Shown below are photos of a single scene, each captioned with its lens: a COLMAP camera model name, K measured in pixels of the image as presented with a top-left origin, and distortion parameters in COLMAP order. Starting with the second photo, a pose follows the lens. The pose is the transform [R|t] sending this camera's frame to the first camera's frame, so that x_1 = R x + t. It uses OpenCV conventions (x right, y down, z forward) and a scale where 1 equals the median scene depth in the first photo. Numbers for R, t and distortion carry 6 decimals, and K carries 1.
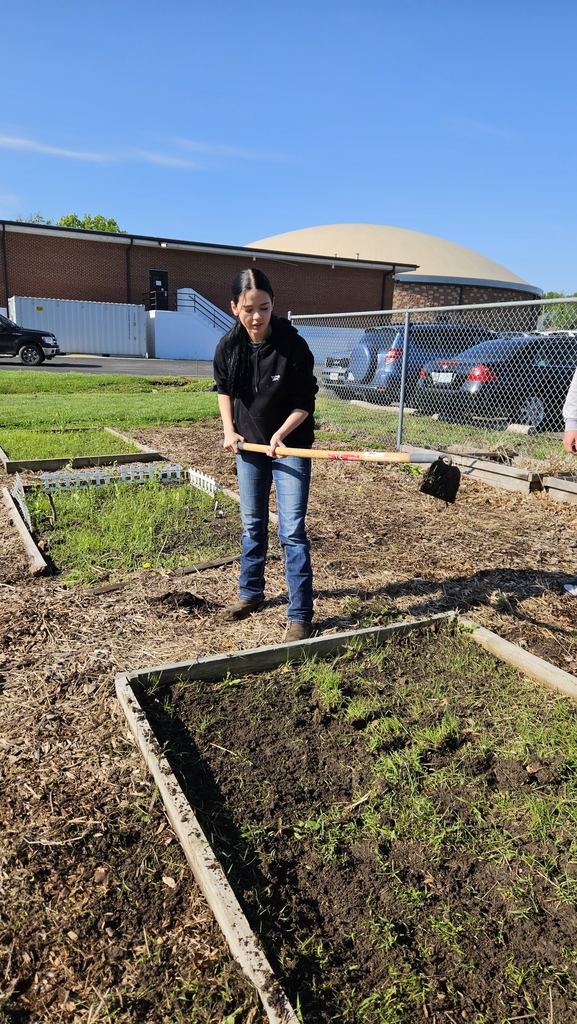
lens RADIAL K [[649.0, 0, 288.5], [0, 649.0, 512.0], [0, 0, 1]] dist [0.004526, -0.032015]
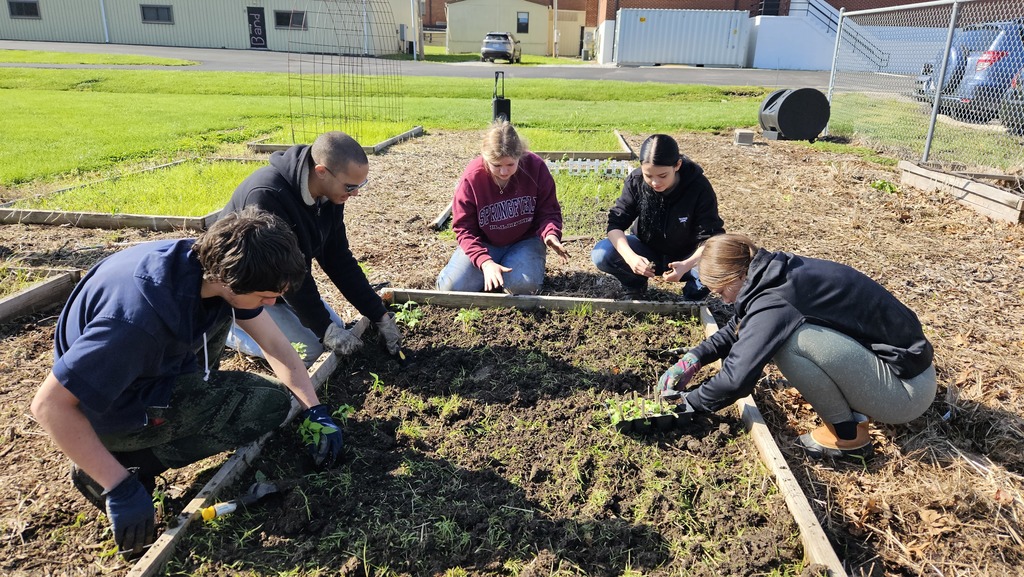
lens RADIAL K [[649.0, 0, 512.0], [0, 649.0, 288.5], [0, 0, 1]] dist [0.004526, -0.032015]
pose [[0.842391, 0.163215, -0.513554, 0.116033], [-0.115619, 0.985576, 0.123578, 0.009567], [0.526316, -0.044724, 0.849112, -0.001664]]
